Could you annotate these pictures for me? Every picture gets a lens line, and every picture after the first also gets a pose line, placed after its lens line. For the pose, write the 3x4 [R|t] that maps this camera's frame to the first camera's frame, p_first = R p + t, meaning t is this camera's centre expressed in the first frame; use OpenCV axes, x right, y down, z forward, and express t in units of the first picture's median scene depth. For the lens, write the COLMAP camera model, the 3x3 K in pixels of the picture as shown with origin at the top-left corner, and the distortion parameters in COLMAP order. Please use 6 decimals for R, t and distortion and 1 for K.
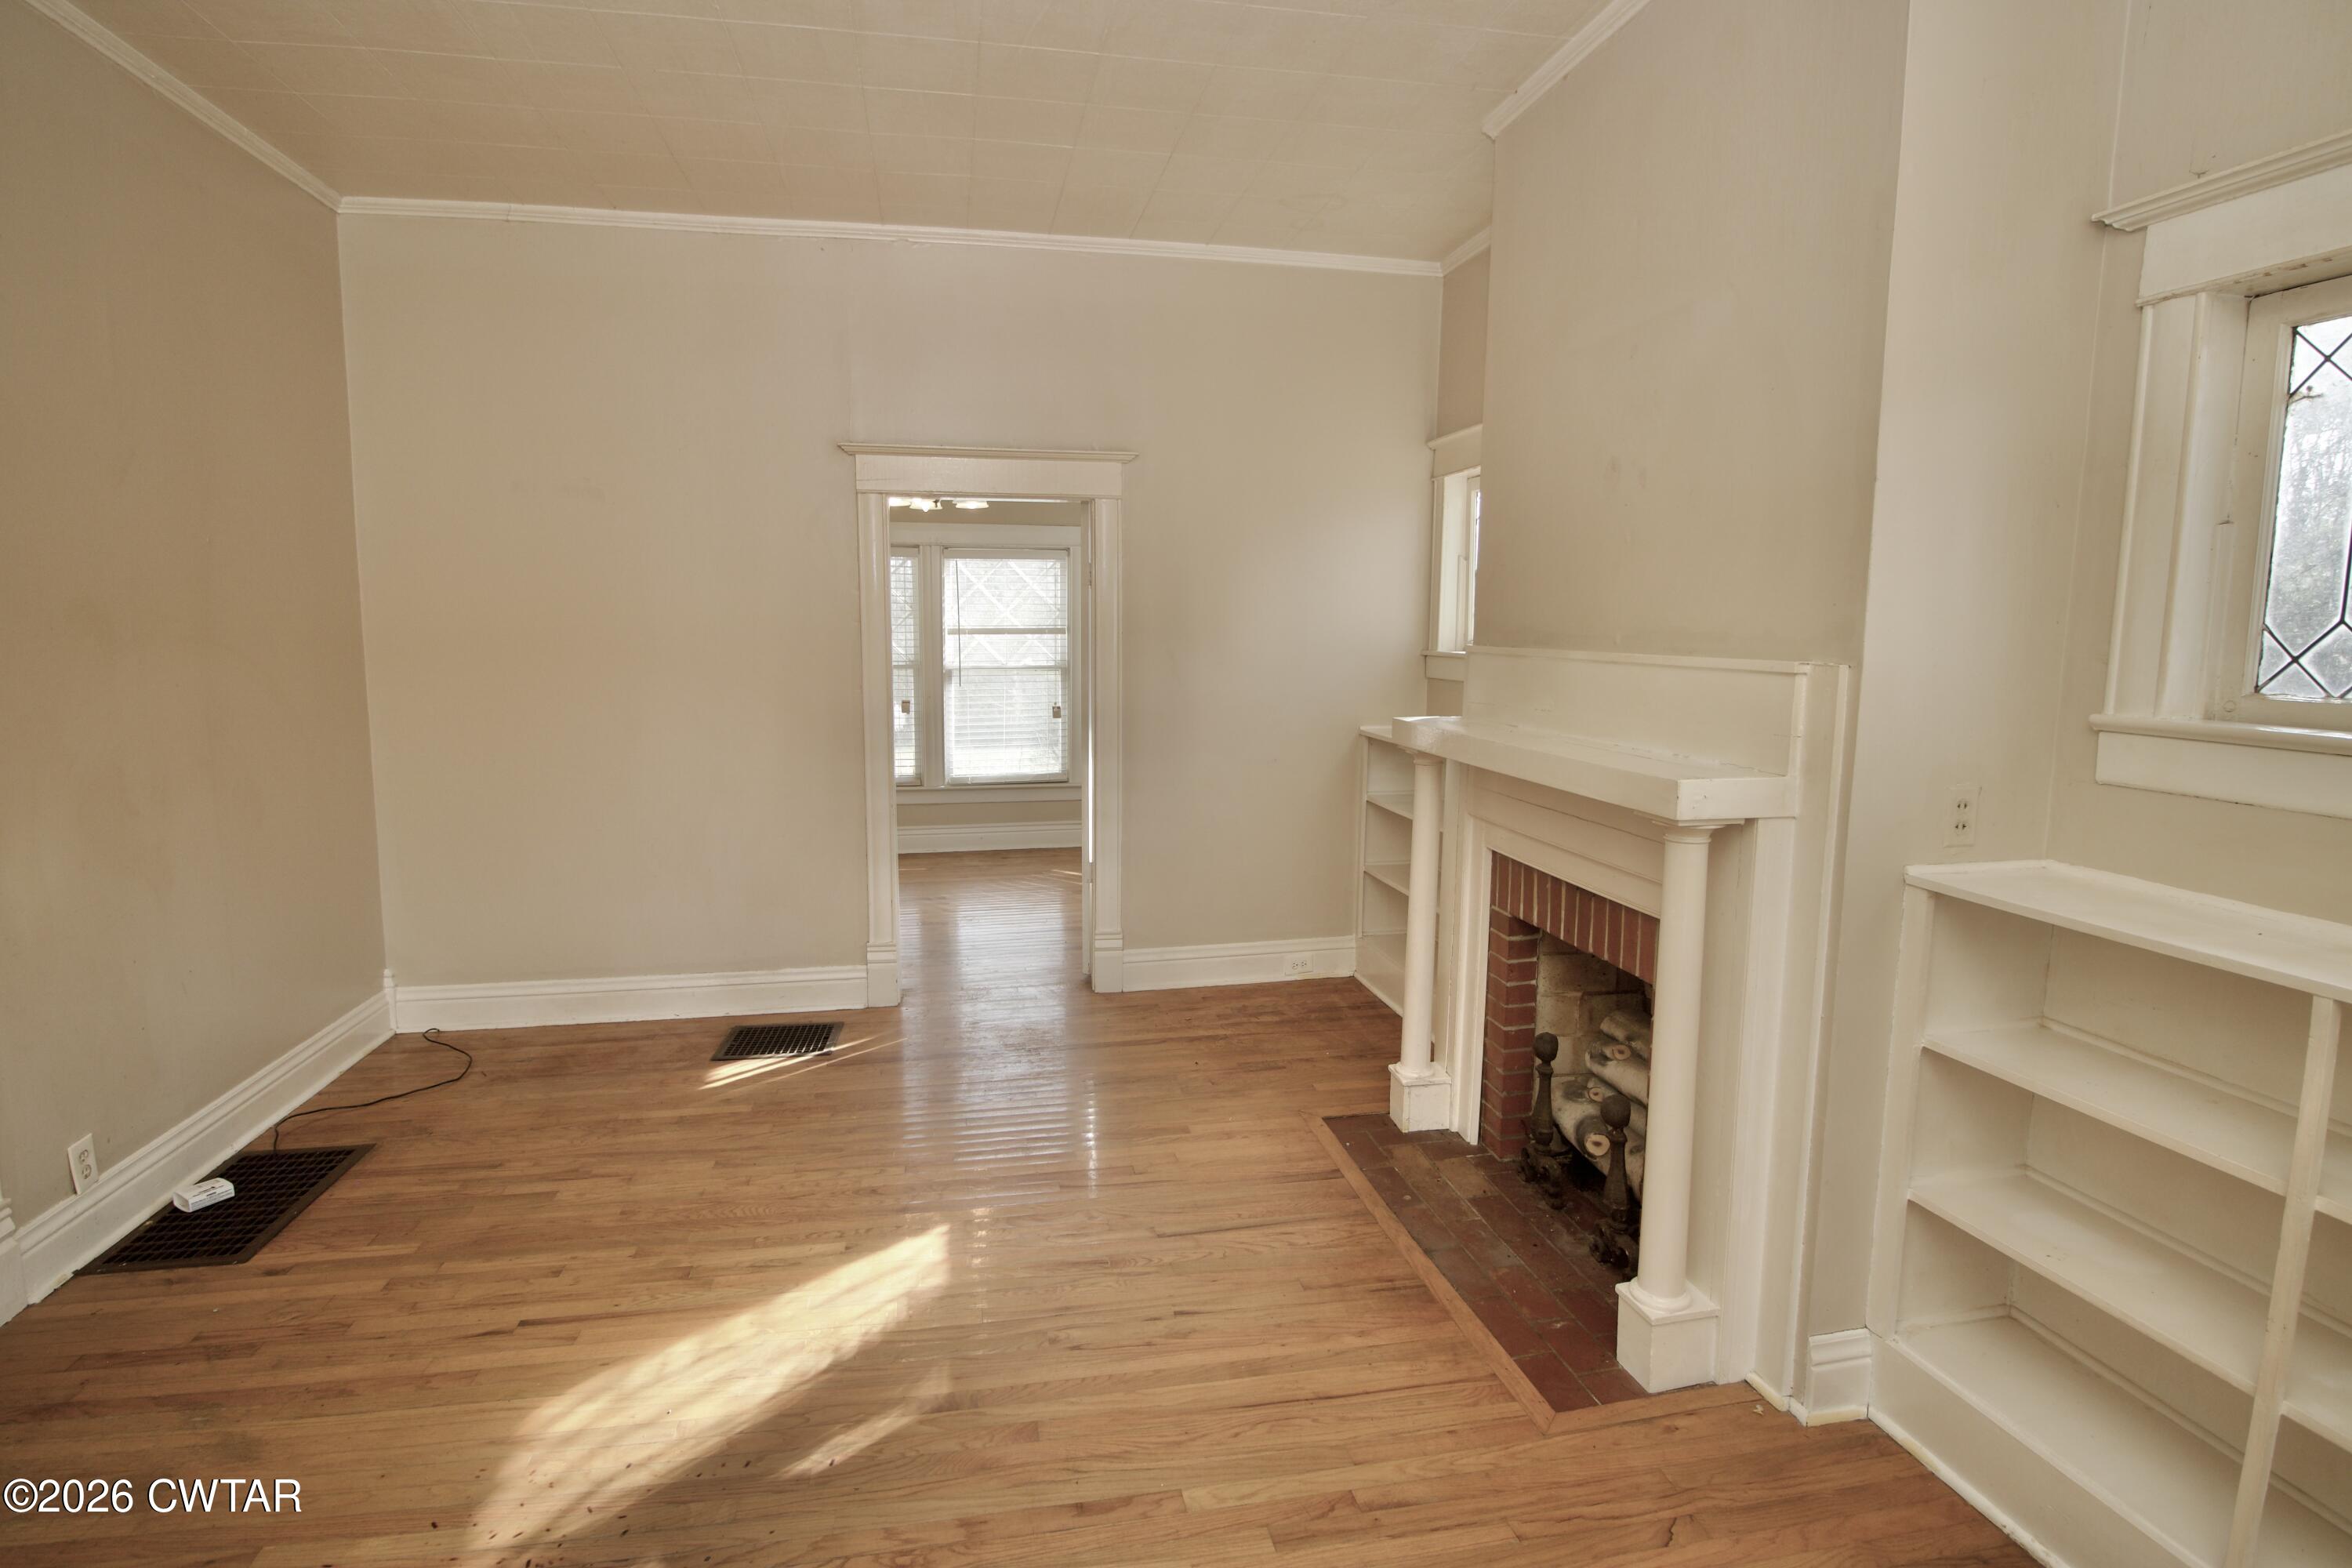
lens RADIAL K [[1179.6, 0, 1178.4], [0, 1179.6, 780.0], [0, 0, 1]] dist [-0.005805, -0.006542]
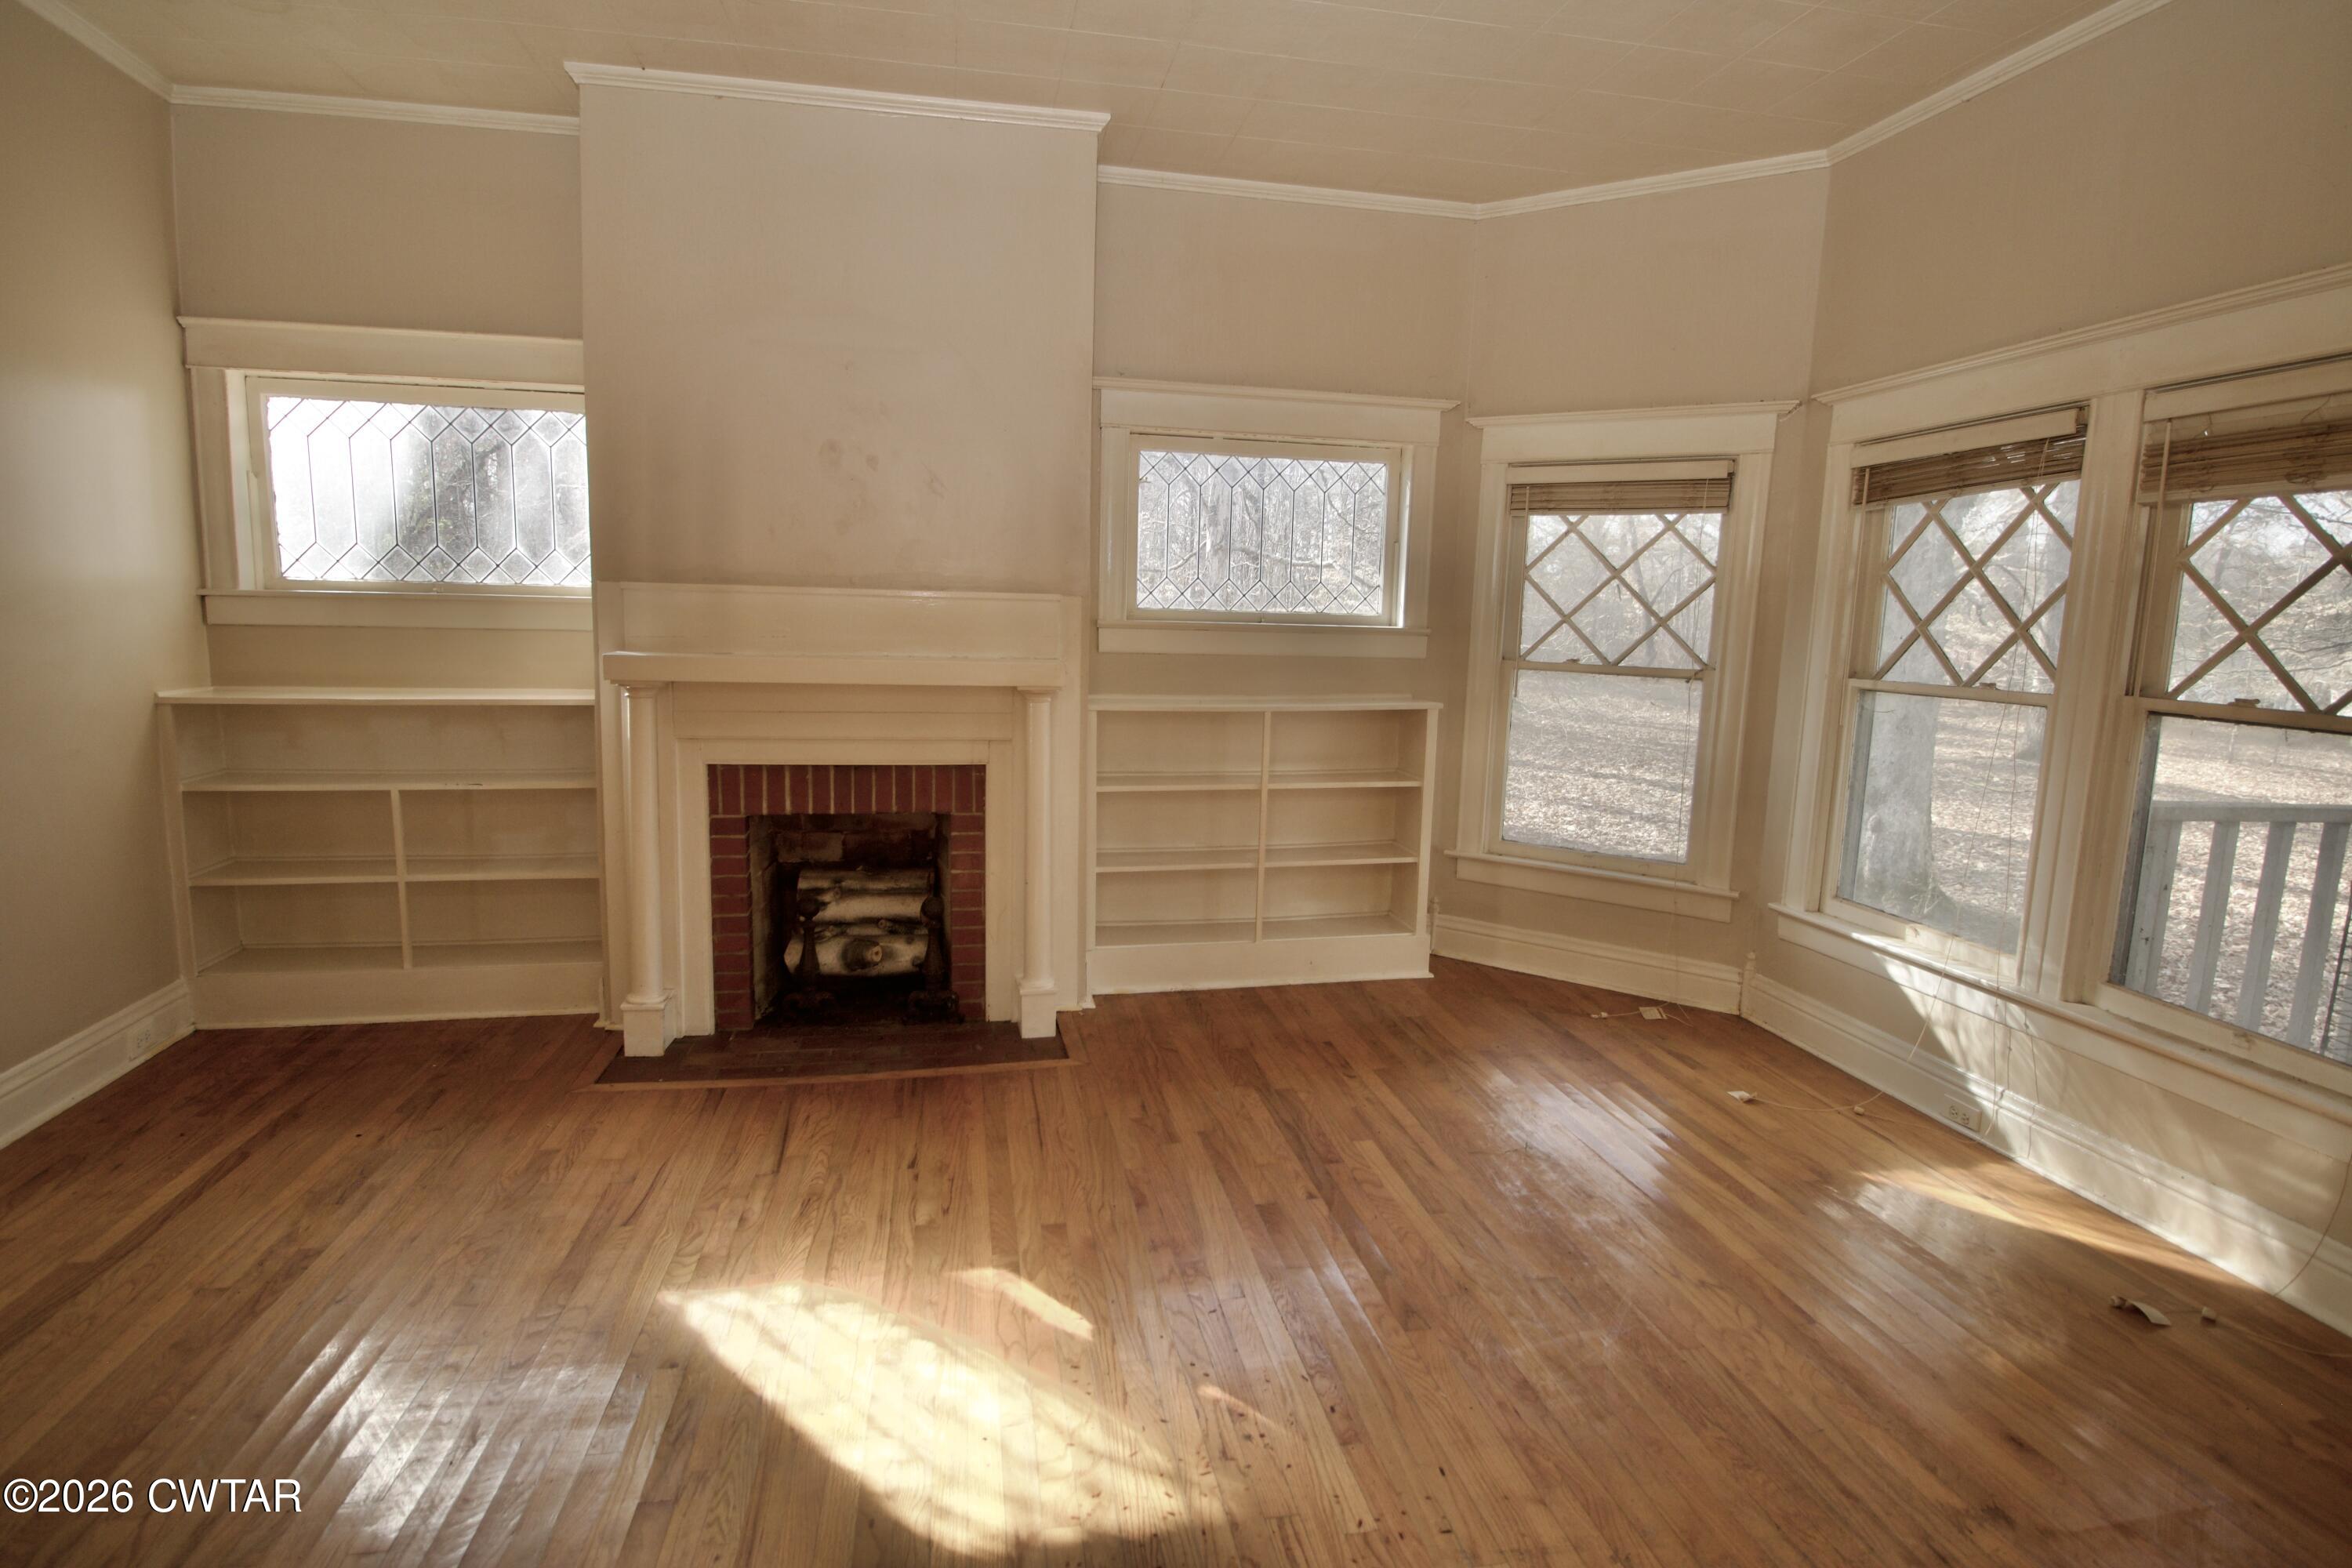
lens RADIAL K [[1179.6, 0, 1186.9], [0, 1179.6, 777.7], [0, 0, 1]] dist [-0.005805, -0.006542]
pose [[0.001428, -0.151390, 0.988473, -0.912802], [0.111839, 0.982297, 0.150283, -0.051394], [-0.993725, 0.110335, 0.018334, 0.571773]]
